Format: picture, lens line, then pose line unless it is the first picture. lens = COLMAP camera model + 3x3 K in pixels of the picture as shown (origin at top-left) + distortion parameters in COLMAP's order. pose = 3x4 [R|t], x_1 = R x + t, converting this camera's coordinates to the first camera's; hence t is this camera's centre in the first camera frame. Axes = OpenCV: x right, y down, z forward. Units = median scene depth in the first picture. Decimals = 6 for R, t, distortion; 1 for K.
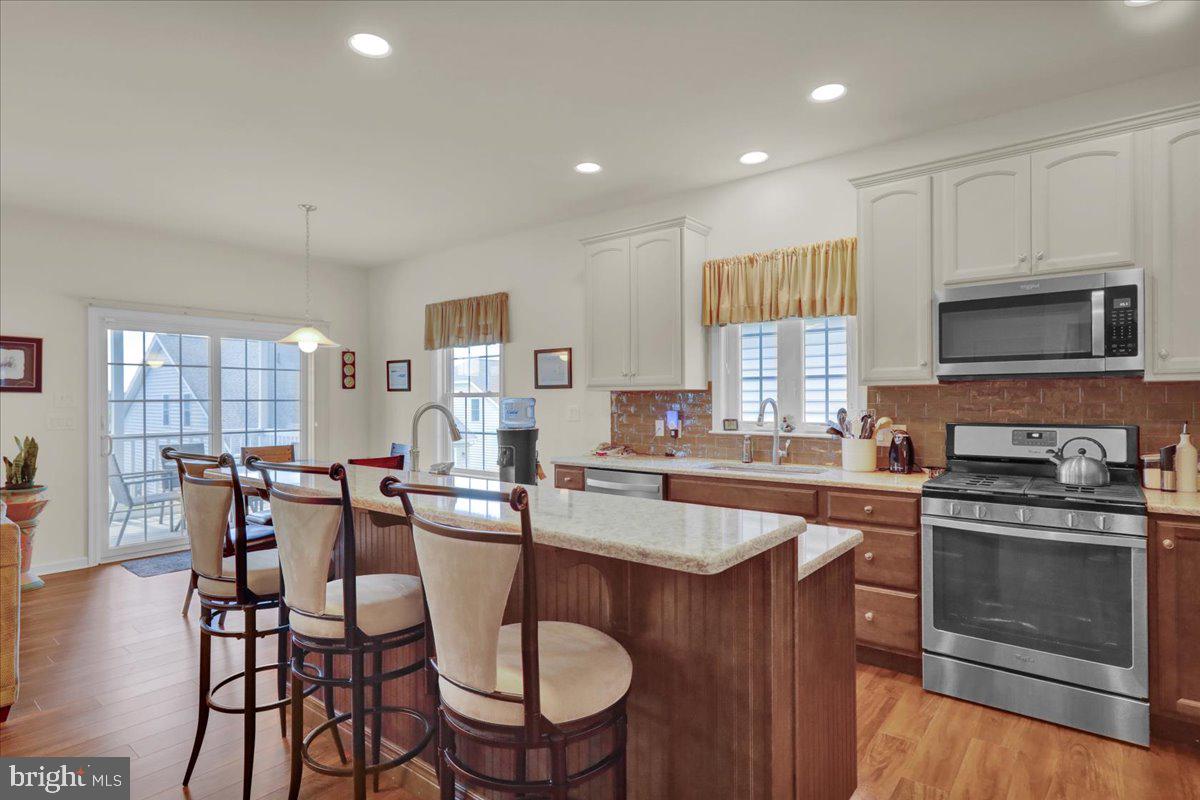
lens RADIAL K [[614.4, 0, 595.0], [0, 614.4, 404.2], [0, 0, 1]] dist [-0.003364, -0.000274]
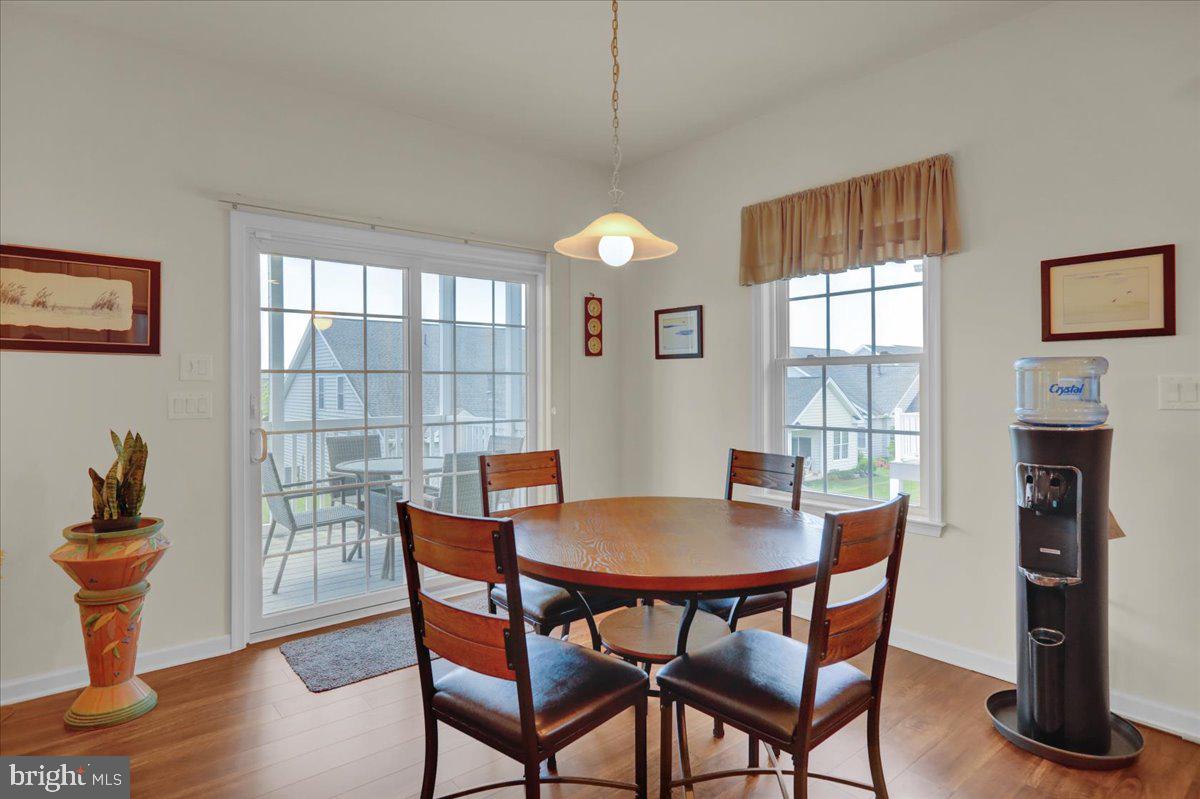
lens RADIAL K [[643.2, 0, 602.2], [0, 643.2, 389.9], [0, 0, 1]] dist [-0.006316, 0.000370]
pose [[0.981520, 0.000303, -0.191358, -0.320622], [0.000025, 0.999999, 0.001709, 0.011604], [0.191359, -0.001683, 0.981519, 0.413431]]
